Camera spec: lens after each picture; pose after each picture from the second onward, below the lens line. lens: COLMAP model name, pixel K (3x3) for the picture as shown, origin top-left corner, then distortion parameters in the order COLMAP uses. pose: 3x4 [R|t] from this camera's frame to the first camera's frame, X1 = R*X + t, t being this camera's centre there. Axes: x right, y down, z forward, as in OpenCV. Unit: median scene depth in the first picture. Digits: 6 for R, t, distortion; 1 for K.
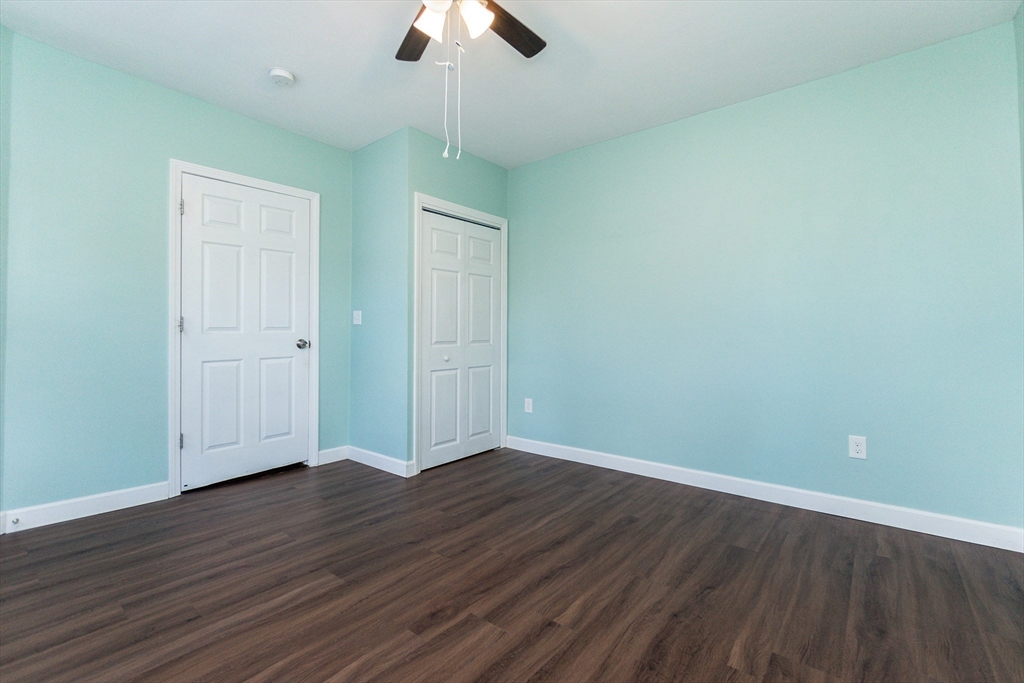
lens RADIAL K [[444.5, 0, 515.1], [0, 444.5, 338.1], [0, 0, 1]] dist [-0.001699, 0.000057]
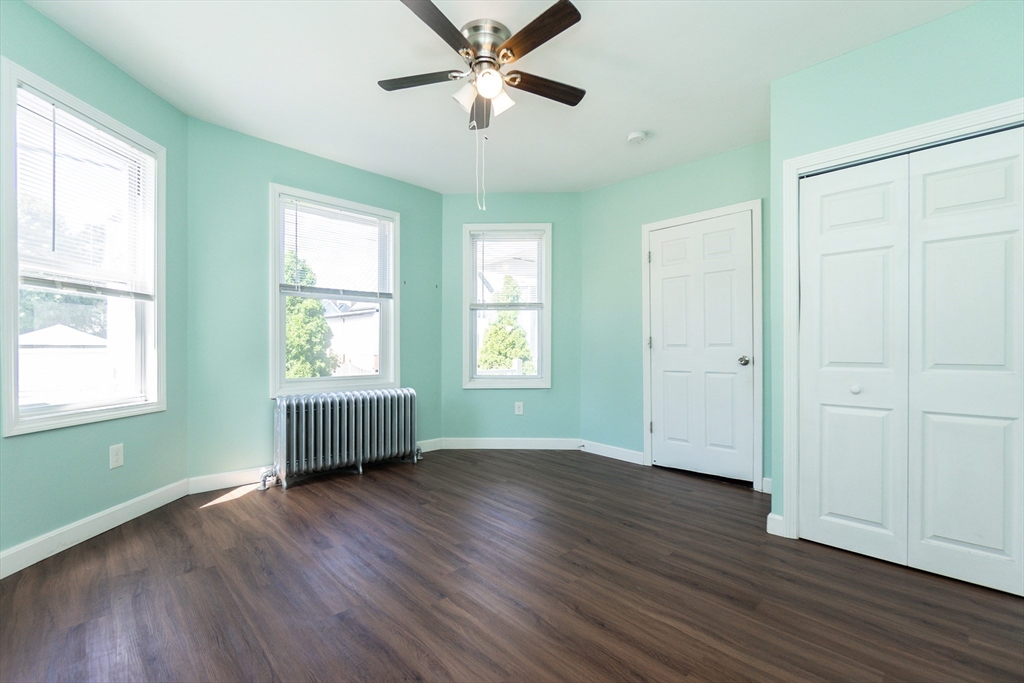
lens RADIAL K [[443.0, 0, 508.8], [0, 443.0, 363.1], [0, 0, 1]] dist [0.000286, 0.000022]
pose [[-0.117457, 0.028521, -0.992668, 0.750462], [-0.017314, 0.999377, 0.030762, -0.003345], [0.992927, 0.020800, -0.116890, 0.812942]]
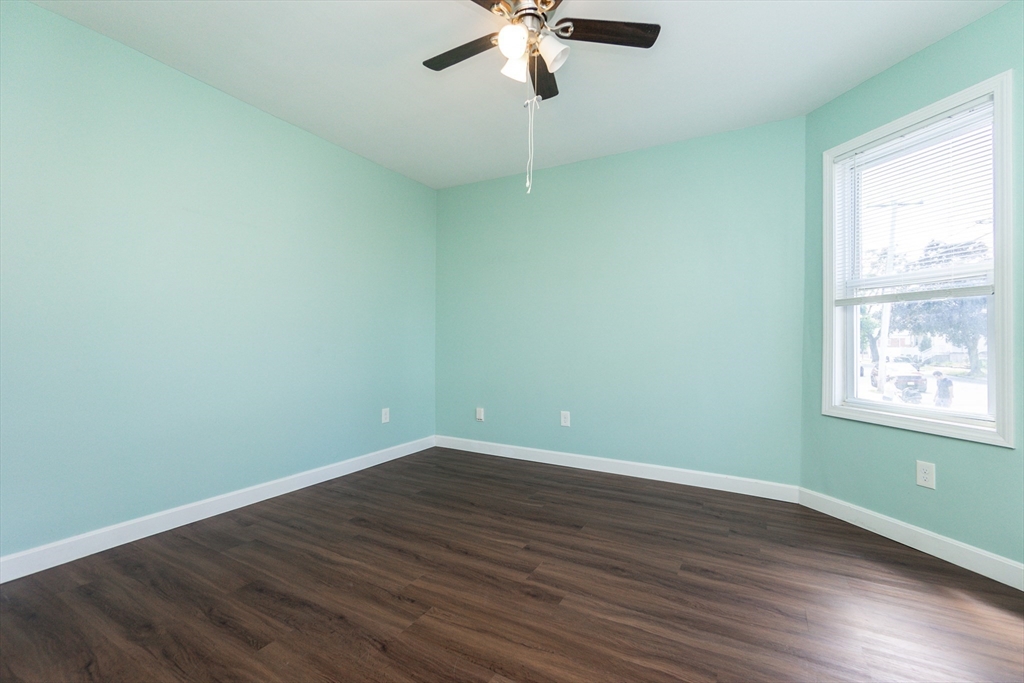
lens RADIAL K [[444.5, 0, 515.1], [0, 444.5, 338.1], [0, 0, 1]] dist [-0.001699, 0.000057]
pose [[-0.167813, 0.005278, 0.985805, -0.842024], [-0.002979, 0.999978, -0.005861, -0.019760], [-0.985814, -0.003921, -0.167794, 0.805460]]
